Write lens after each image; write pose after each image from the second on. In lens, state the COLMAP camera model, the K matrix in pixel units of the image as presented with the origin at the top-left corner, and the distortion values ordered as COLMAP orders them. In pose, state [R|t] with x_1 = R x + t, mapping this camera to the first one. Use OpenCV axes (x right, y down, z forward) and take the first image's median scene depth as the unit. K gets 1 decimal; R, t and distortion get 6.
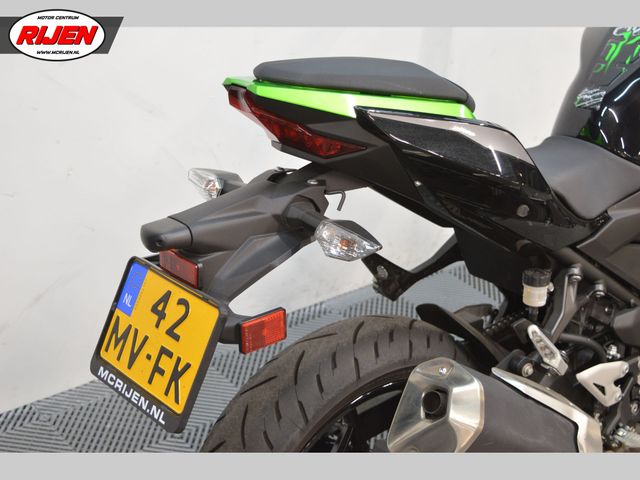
lens RADIAL K [[1089.4, 0, 321.4], [0, 1089.4, 238.5], [0, 0, 1]] dist [0.023280, 0.000000]
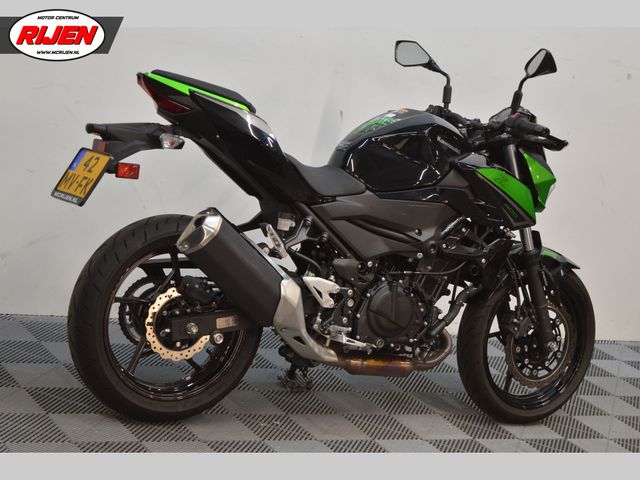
lens RADIAL K [[1445.1, 0, 317.8], [0, 1445.1, 240.2], [0, 0, 1]] dist [0.080983, 0.000000]
pose [[0.980687, 0.155298, -0.118894, 0.558306], [-0.183182, 0.942333, -0.280094, 0.774338], [0.068540, 0.296464, 0.952581, -1.405311]]
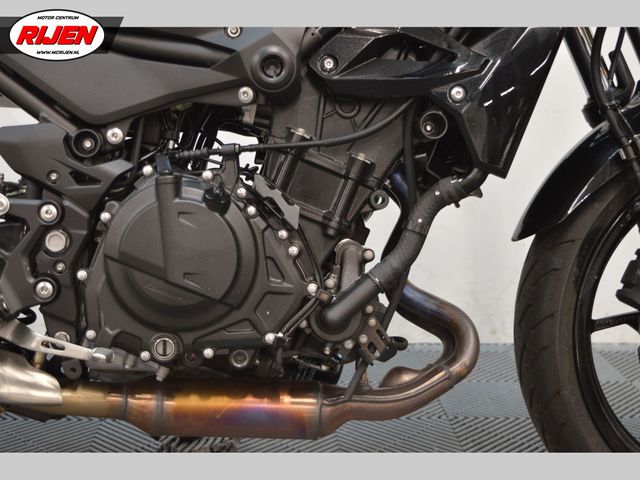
lens RADIAL K [[1014.3, 0, 323.0], [0, 1014.3, 238.9], [0, 0, 1]] dist [-0.006235, 0.000000]
pose [[0.802677, 0.038800, -0.595150, 0.868126], [-0.233901, 0.938419, -0.254283, 0.269943], [0.548634, 0.343313, 0.762323, 0.691721]]
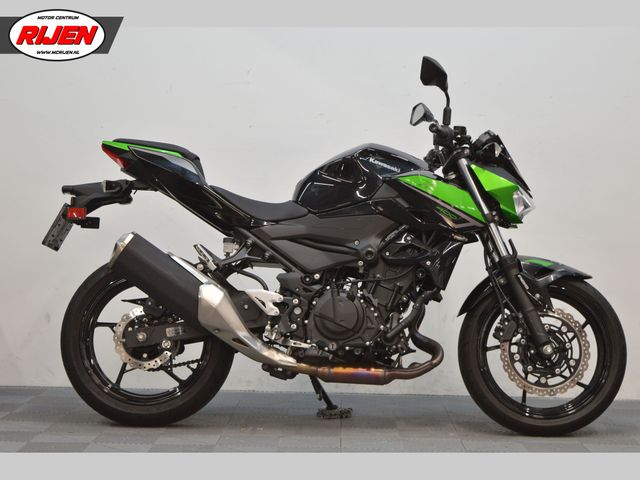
lens RADIAL K [[1409.8, 0, 321.4], [0, 1409.8, 240.5], [0, 0, 1]] dist [0.086570, 0.000000]
pose [[0.757785, -0.054267, -0.650244, 2.225563], [-0.263979, 0.885845, -0.381567, 1.092286], [0.596722, 0.460796, 0.656955, -0.804477]]
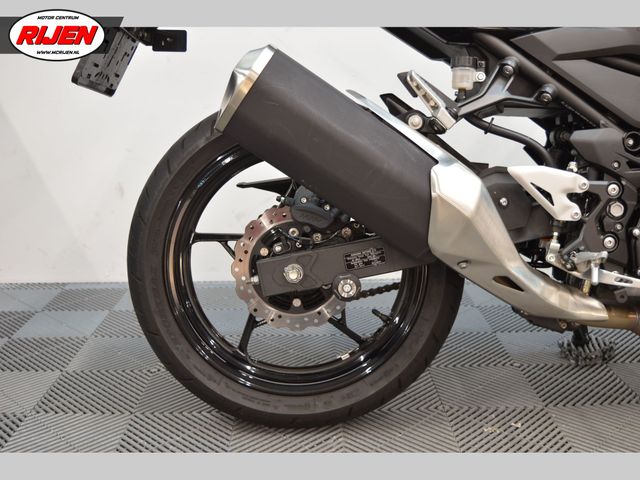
lens RADIAL K [[723.4, 0, 316.9], [0, 723.4, 239.3], [0, 0, 1]] dist [-0.067923, 0.000000]
pose [[0.777257, 0.056152, -0.626673, 0.534419], [-0.225686, 0.954611, -0.194380, 0.369760], [0.587314, 0.292514, 0.754651, 0.422858]]
